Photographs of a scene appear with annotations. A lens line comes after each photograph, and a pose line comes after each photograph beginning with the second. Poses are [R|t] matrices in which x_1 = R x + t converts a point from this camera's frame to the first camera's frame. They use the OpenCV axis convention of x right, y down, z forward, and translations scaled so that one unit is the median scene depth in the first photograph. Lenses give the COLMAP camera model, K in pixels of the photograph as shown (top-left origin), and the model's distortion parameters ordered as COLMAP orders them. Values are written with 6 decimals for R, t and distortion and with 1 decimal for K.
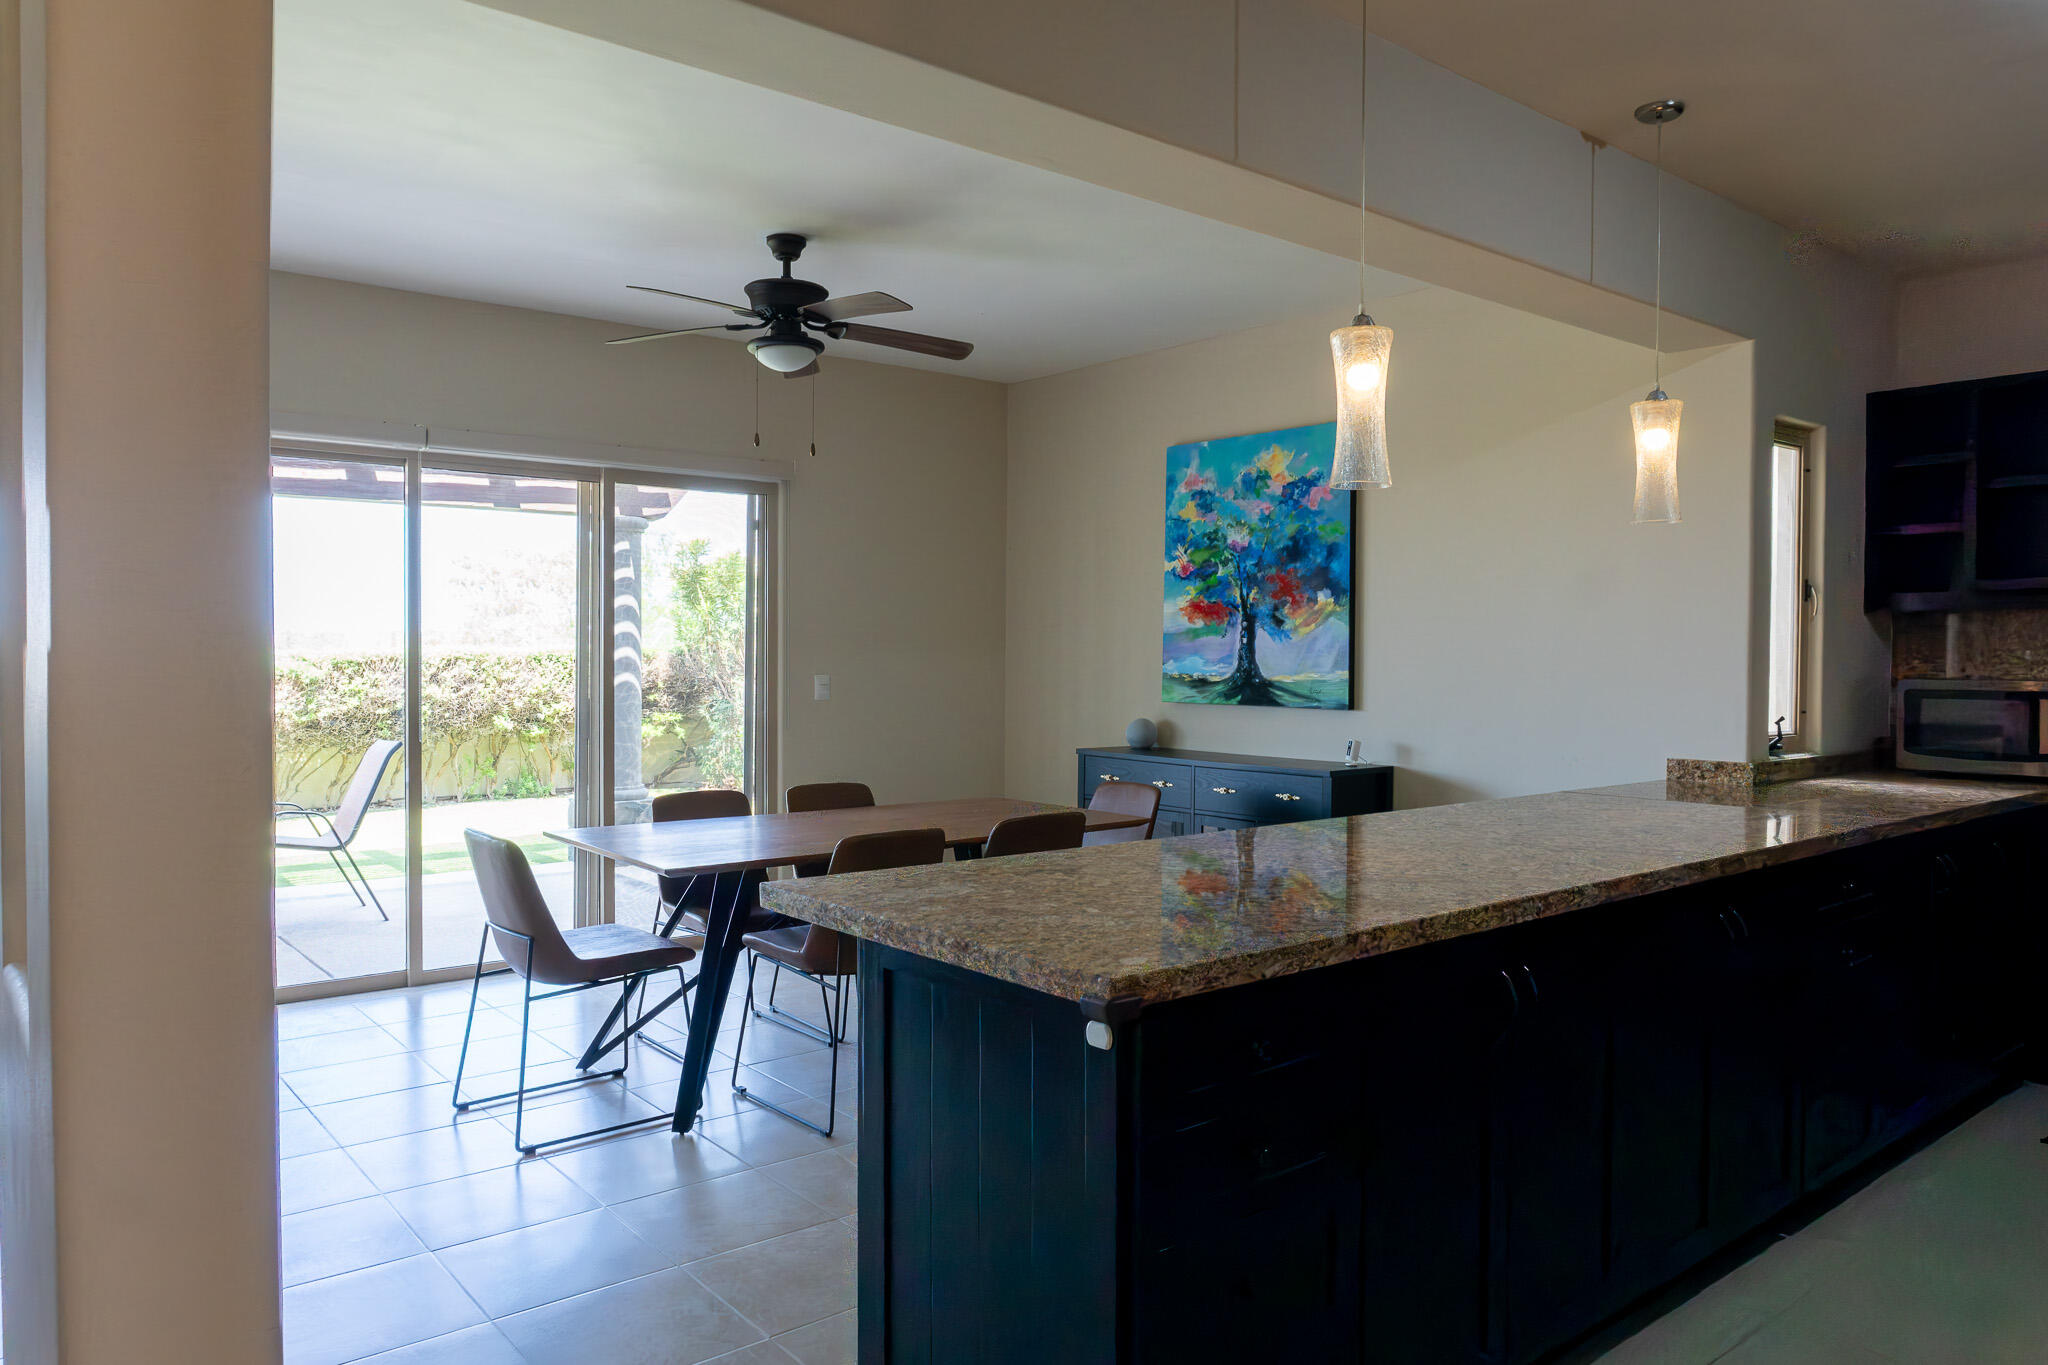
lens RADIAL K [[1370.5, 0, 1035.5], [0, 1370.5, 670.6], [0, 0, 1]] dist [-0.022255, -0.004182]
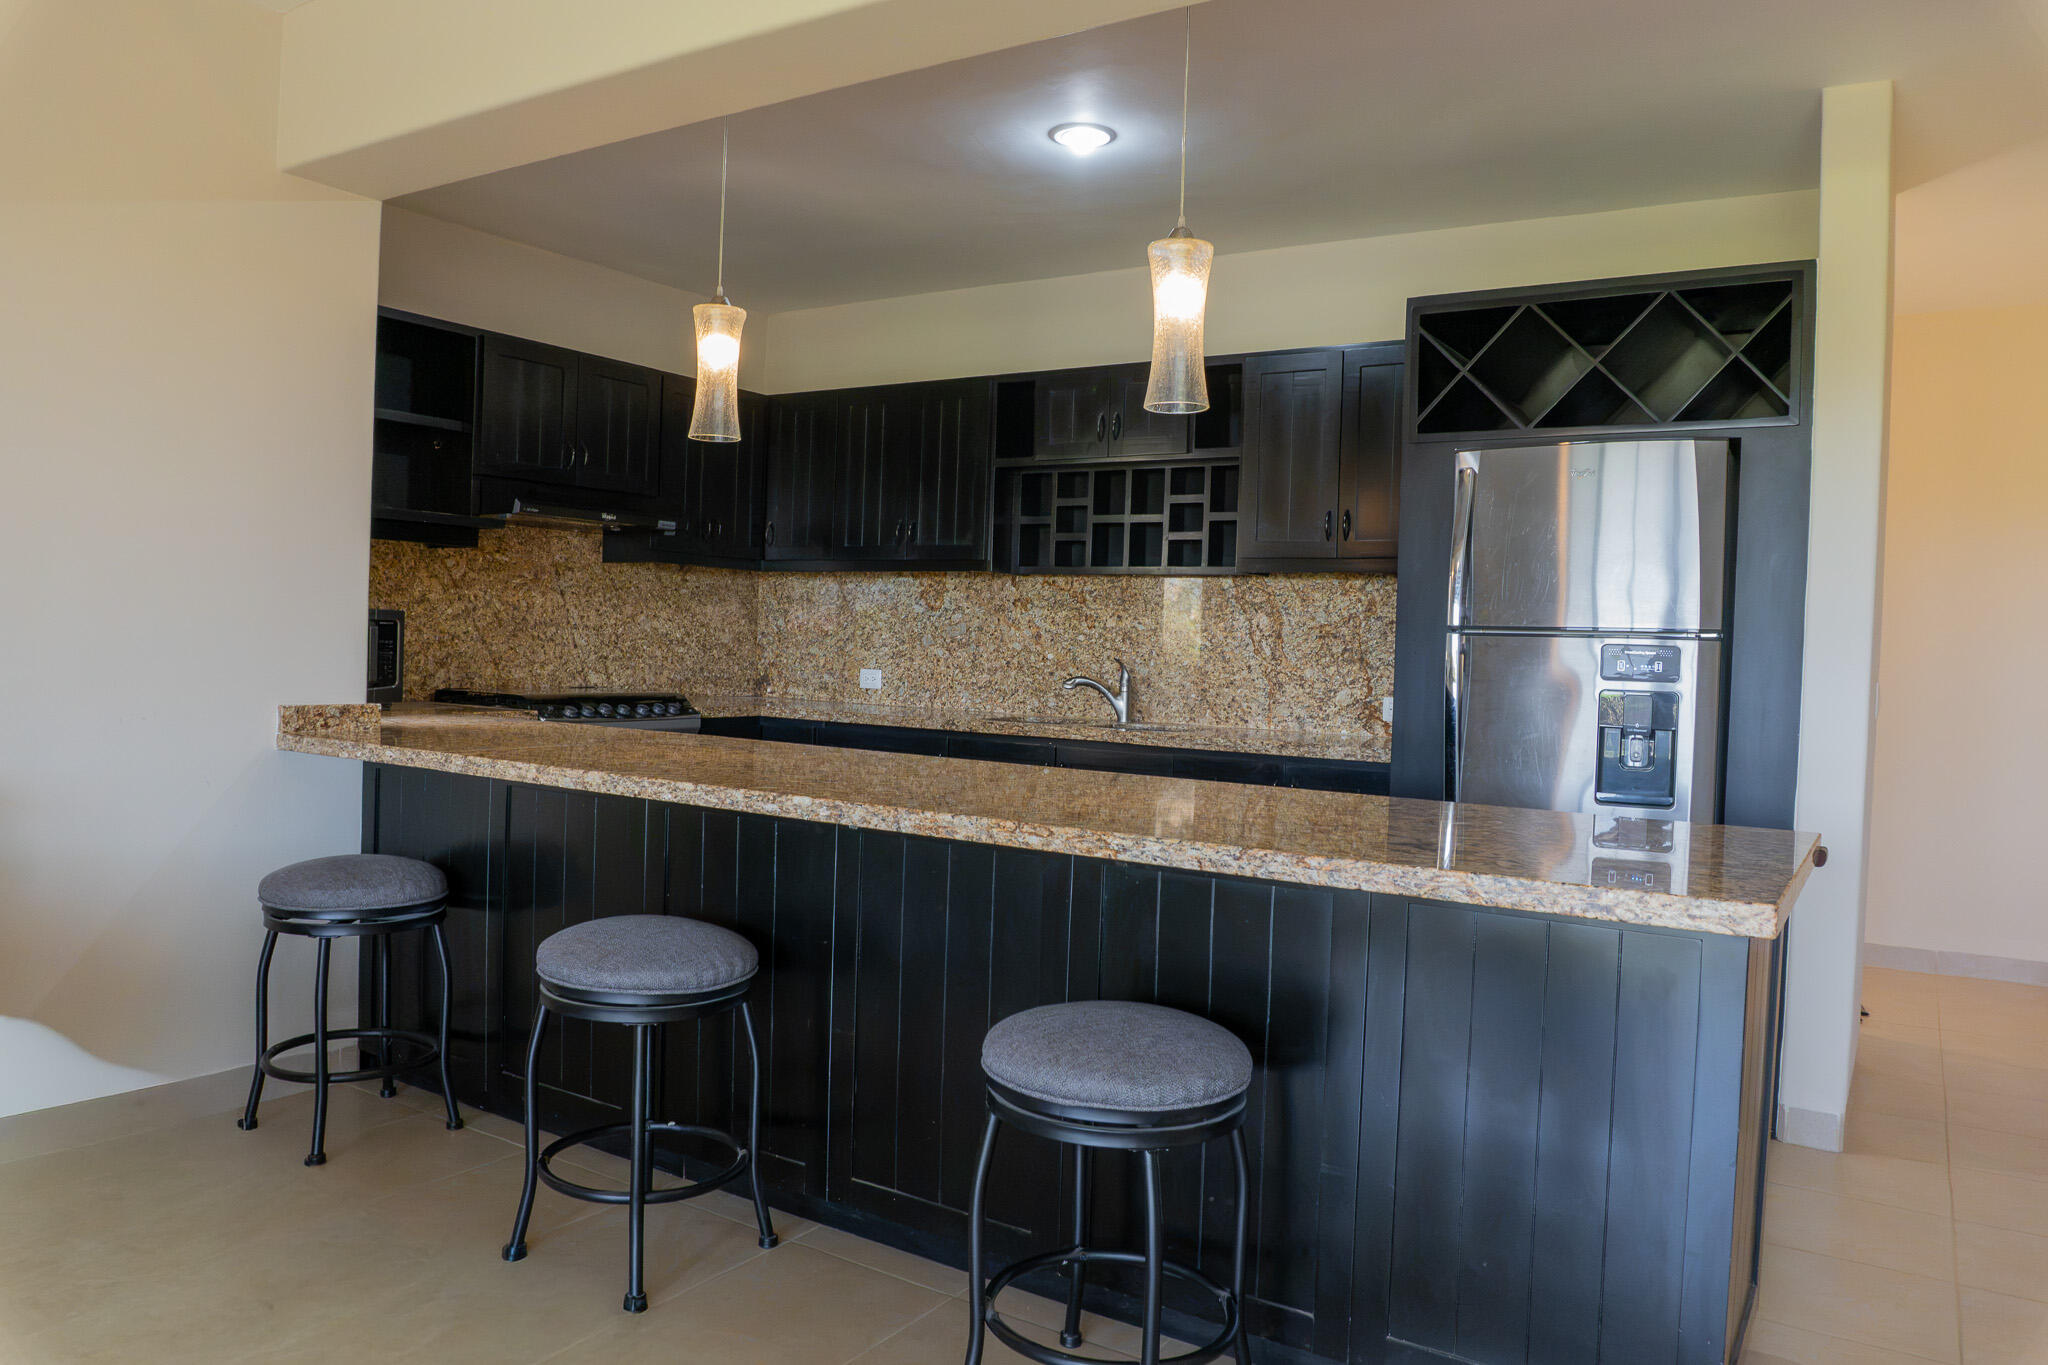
lens RADIAL K [[1395.7, 0, 1005.3], [0, 1395.7, 667.4], [0, 0, 1]] dist [-0.046104, -0.002034]
pose [[-0.298069, -0.031997, 0.954008, -0.303051], [-0.025291, 0.999352, 0.025616, 0.010106], [-0.954209, -0.016493, -0.298685, 0.655961]]
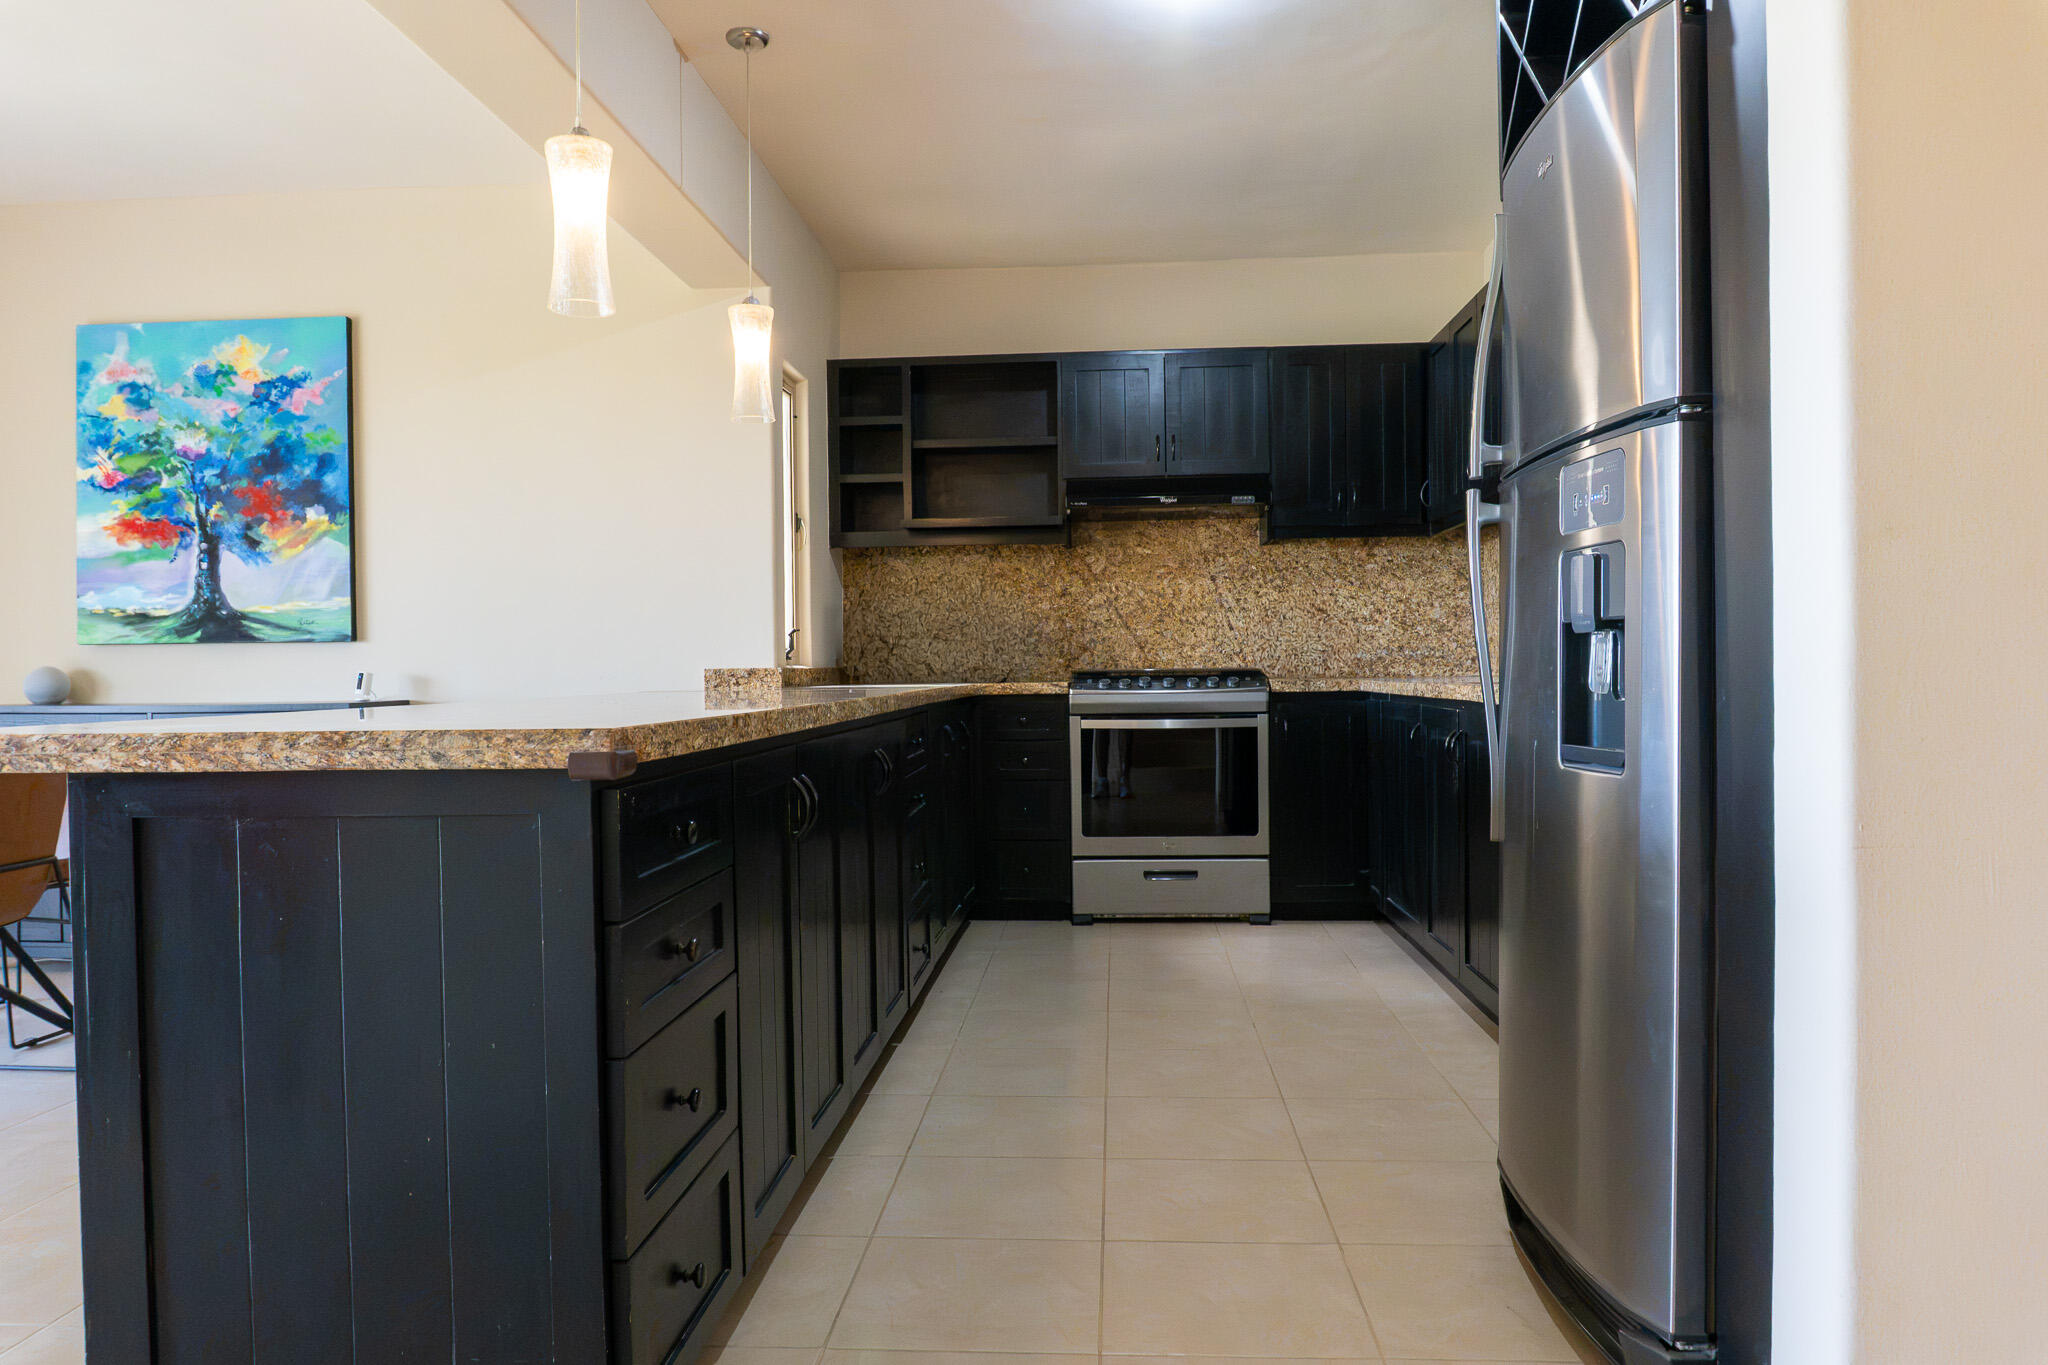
lens RADIAL K [[1370.5, 0, 1029.2], [0, 1370.5, 689.9], [0, 0, 1]] dist [-0.022255, -0.004182]
pose [[0.684614, -0.027531, 0.728385, -0.111135], [0.024822, 0.999587, 0.014451, 0.055583], [-0.728483, 0.008186, 0.685015, 0.063108]]
